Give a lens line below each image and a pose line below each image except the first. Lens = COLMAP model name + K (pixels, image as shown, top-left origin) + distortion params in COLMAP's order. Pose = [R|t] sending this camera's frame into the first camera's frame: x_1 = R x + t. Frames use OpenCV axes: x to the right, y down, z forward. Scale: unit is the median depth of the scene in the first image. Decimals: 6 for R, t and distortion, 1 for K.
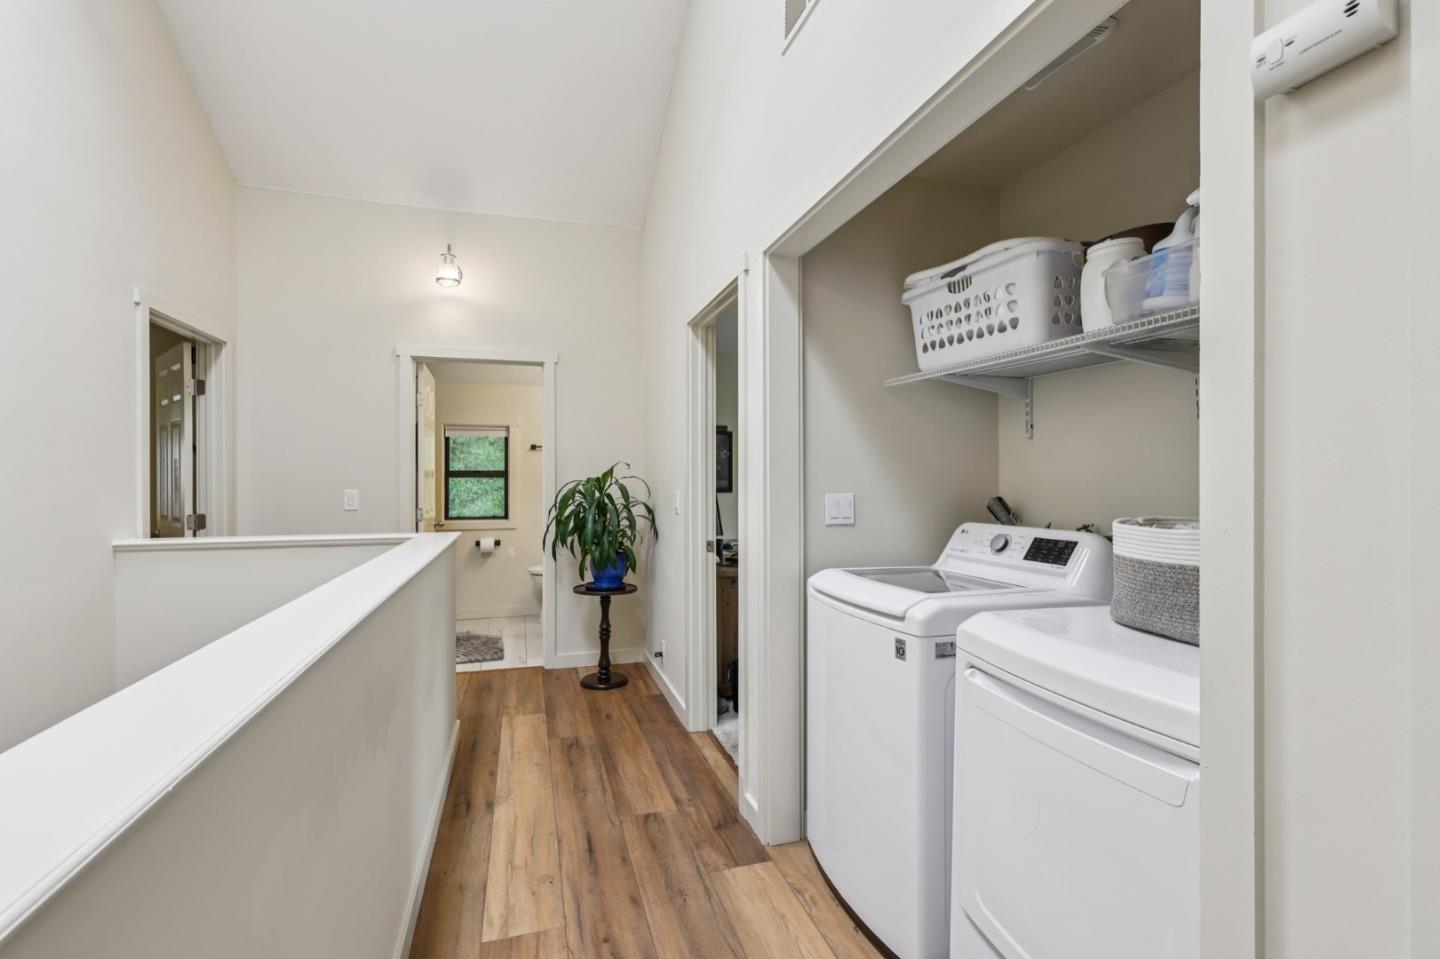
lens RADIAL K [[669.1, 0, 721.0], [0, 669.1, 478.8], [0, 0, 1]] dist [0.002527, -0.000325]
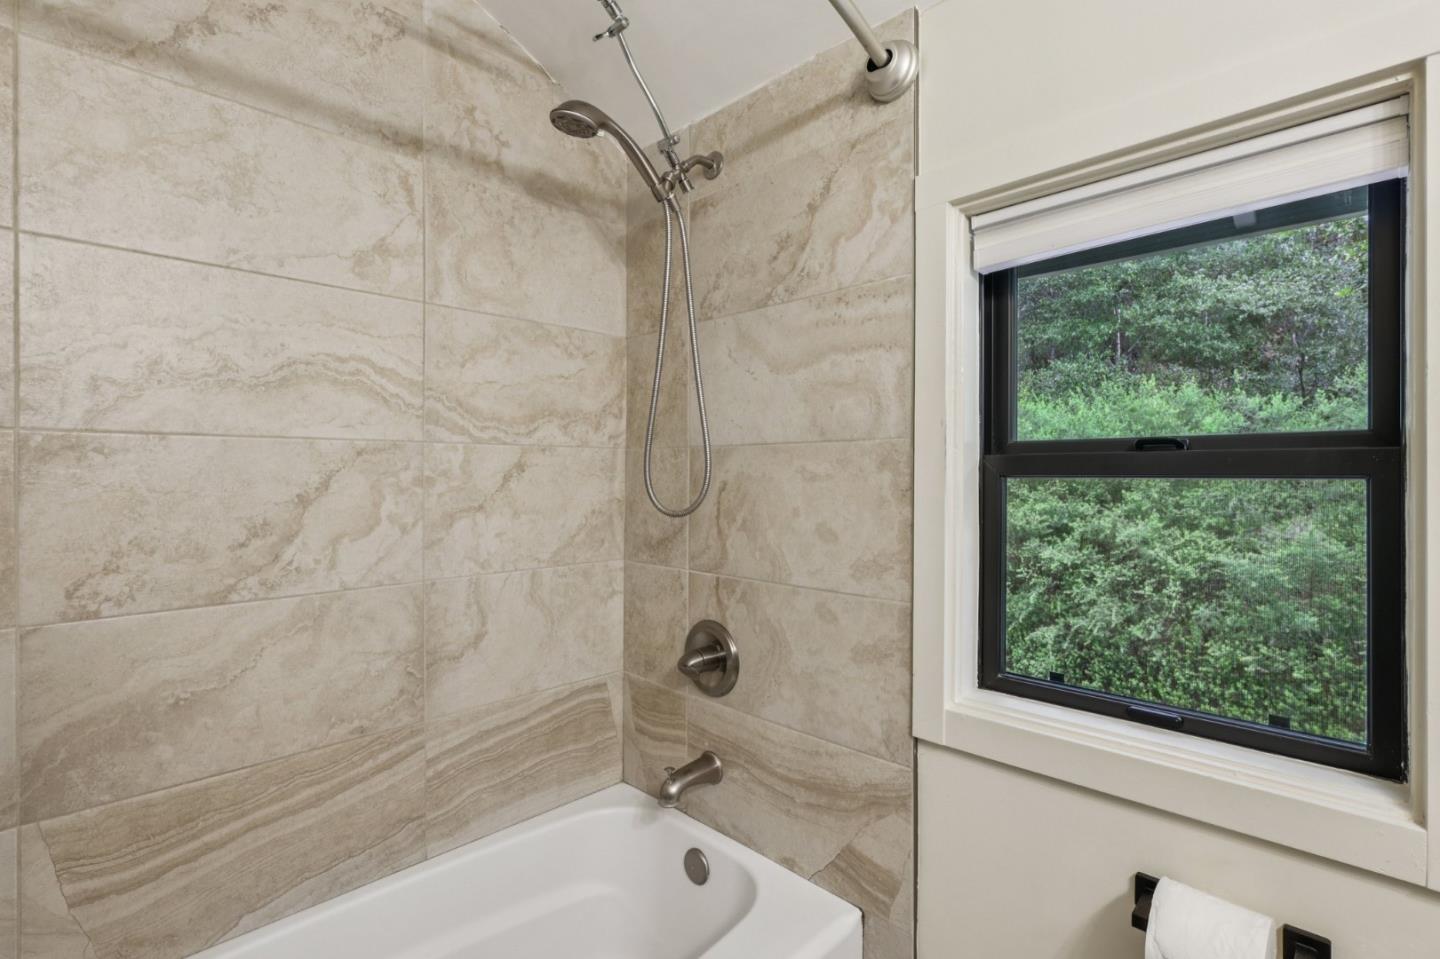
lens RADIAL K [[669.1, 0, 722.0], [0, 669.1, 479.3], [0, 0, 1]] dist [0.002527, -0.000325]
pose [[0.474724, -0.002824, -0.880130, -0.266028], [-0.001655, 0.999990, -0.004101, -0.001436], [0.880133, 0.003403, 0.474715, 0.816906]]
